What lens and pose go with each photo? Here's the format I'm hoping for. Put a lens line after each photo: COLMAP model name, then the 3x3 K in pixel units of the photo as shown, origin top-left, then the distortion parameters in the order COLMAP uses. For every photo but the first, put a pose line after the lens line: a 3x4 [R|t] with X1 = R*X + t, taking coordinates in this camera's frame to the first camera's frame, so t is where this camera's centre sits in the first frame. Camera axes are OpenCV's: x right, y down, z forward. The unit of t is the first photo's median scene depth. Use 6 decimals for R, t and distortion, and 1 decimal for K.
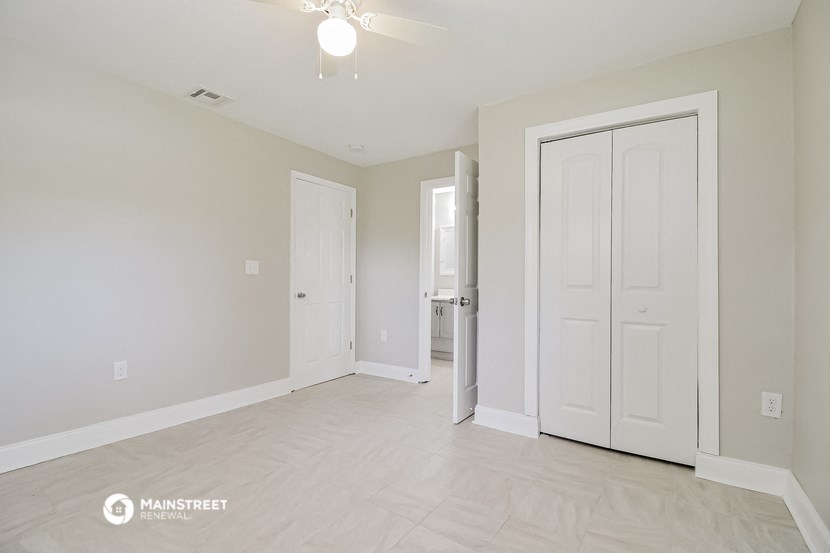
lens RADIAL K [[387.5, 0, 411.4], [0, 387.5, 275.3], [0, 0, 1]] dist [-0.003041, -0.000602]
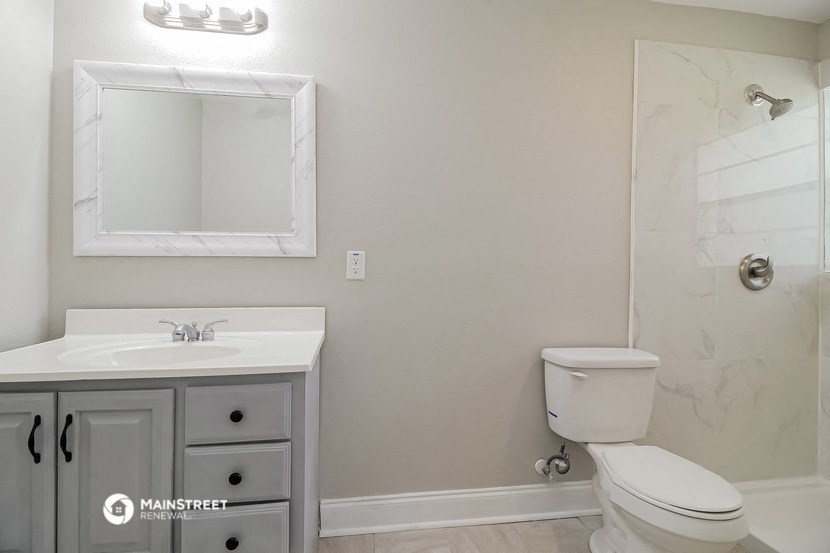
lens RADIAL K [[387.5, 0, 411.4], [0, 387.5, 275.3], [0, 0, 1]] dist [-0.003041, -0.000602]
pose [[0.747442, -0.003954, 0.664315, 0.074604], [-0.005137, 0.999918, 0.011731, 0.009988], [-0.664307, -0.012181, 0.747360, 0.712414]]
